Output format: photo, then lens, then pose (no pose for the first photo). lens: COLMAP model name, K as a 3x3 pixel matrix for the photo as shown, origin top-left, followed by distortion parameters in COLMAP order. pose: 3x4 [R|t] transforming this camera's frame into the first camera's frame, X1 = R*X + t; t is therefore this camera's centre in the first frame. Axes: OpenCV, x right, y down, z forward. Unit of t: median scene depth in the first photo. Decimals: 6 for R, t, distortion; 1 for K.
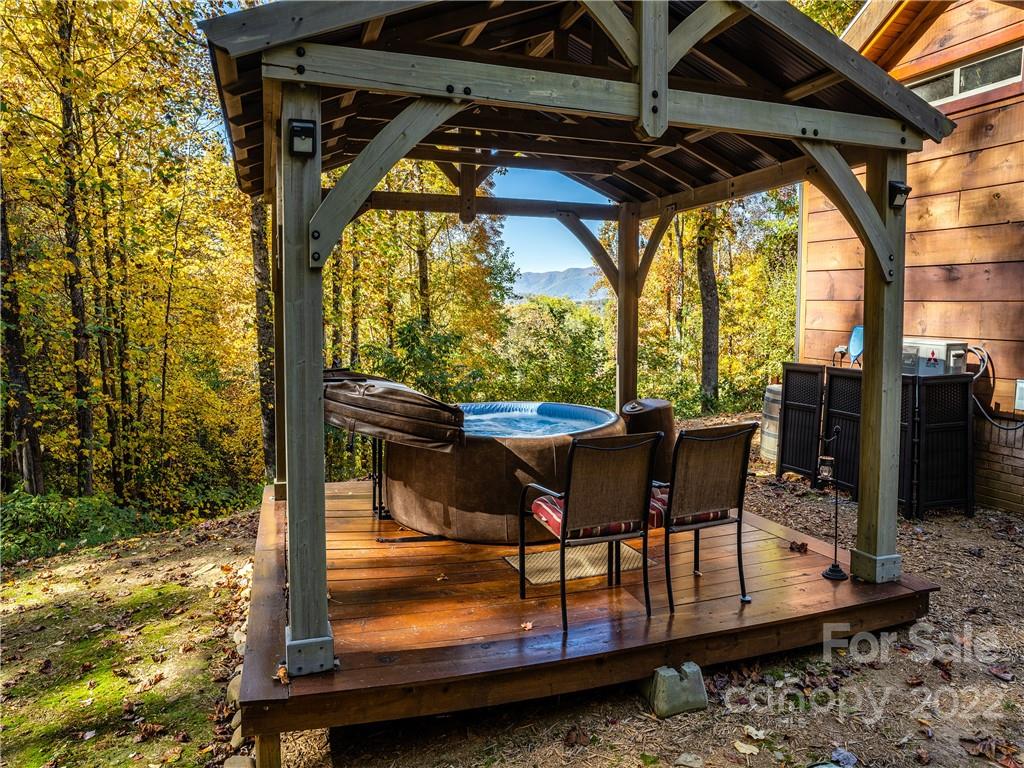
lens RADIAL K [[719.1, 0, 514.8], [0, 719.1, 382.2], [0, 0, 1]] dist [0.000830, 0.001150]
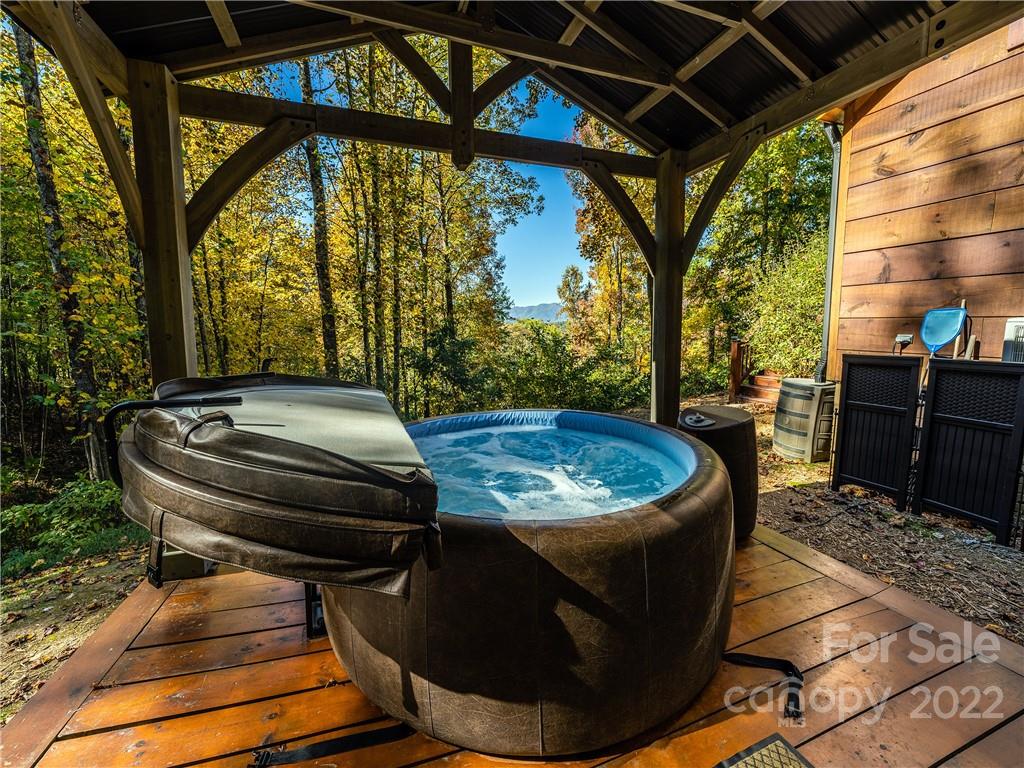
lens RADIAL K [[417.9, 0, 513.8], [0, 417.9, 386.2], [0, 0, 1]] dist [0.010315, -0.000167]
pose [[0.999860, -0.014559, 0.008290, -0.017509], [0.014244, 0.999220, 0.036842, -0.013307], [-0.008820, -0.036719, 0.999287, 0.471327]]
